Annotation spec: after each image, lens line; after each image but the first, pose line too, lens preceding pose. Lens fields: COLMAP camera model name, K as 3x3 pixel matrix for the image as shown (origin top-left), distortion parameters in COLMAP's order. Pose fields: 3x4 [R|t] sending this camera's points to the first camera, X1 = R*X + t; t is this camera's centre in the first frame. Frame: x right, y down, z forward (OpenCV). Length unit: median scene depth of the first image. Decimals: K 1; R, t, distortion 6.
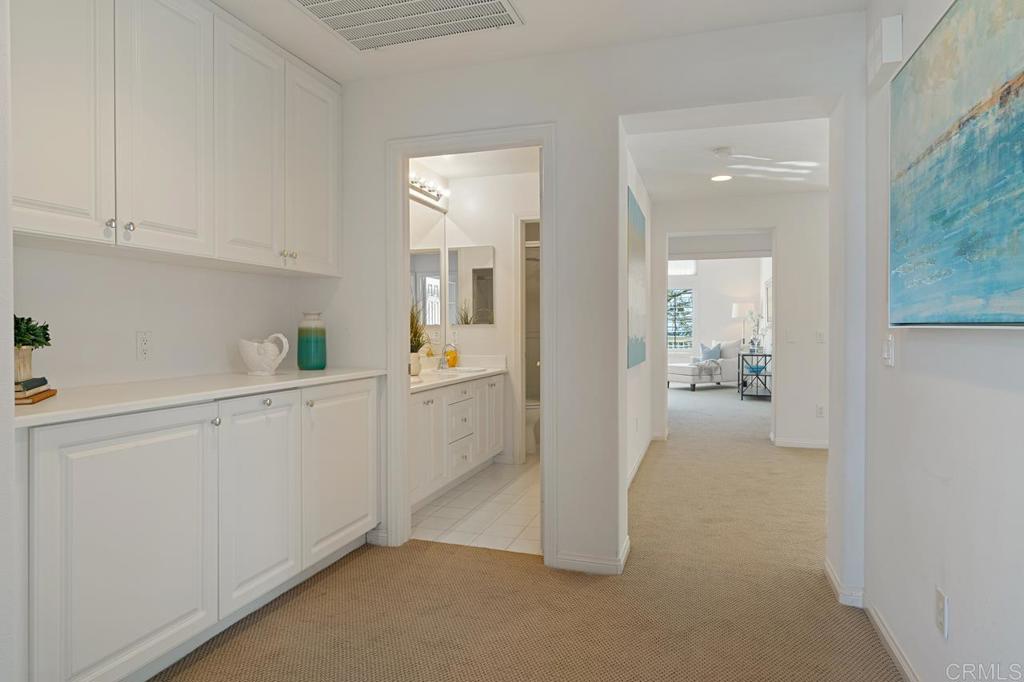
lens RADIAL K [[607.3, 0, 512.0], [0, 607.3, 341.0], [0, 0, 1]] dist [-0.000080, -0.000055]
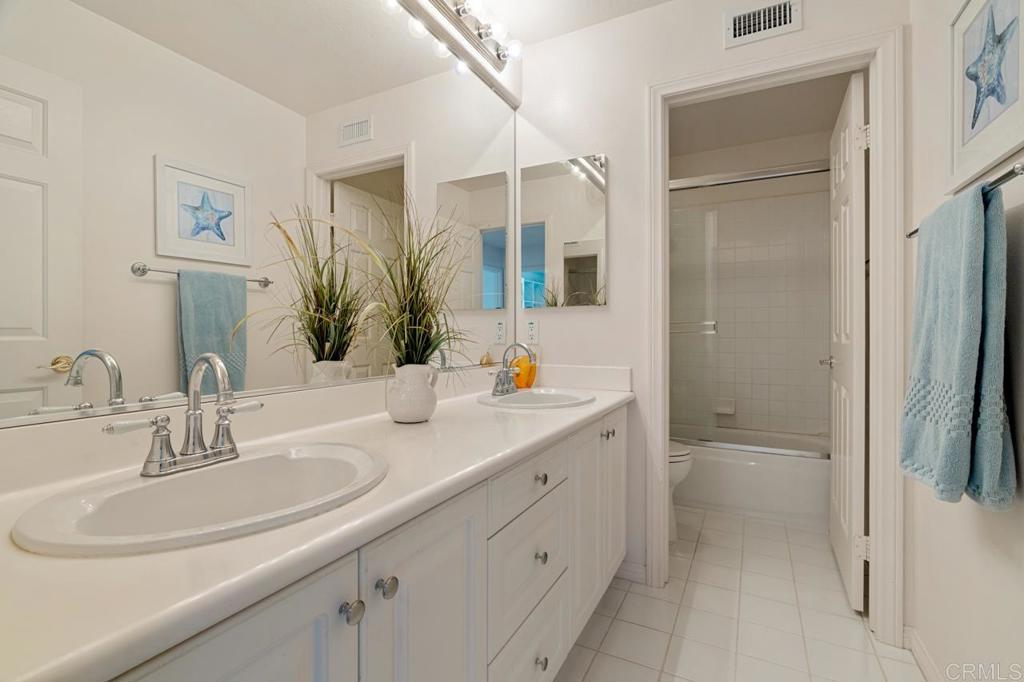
lens RADIAL K [[467.3, 0, 511.1], [0, 467.3, 339.2], [0, 0, 1]] dist [-0.002113, 0.000133]
pose [[0.984717, 0.003779, -0.174119, -0.039550], [-0.004856, 0.999972, -0.005758, 0.003900], [0.174093, 0.006516, 0.984708, 0.584280]]
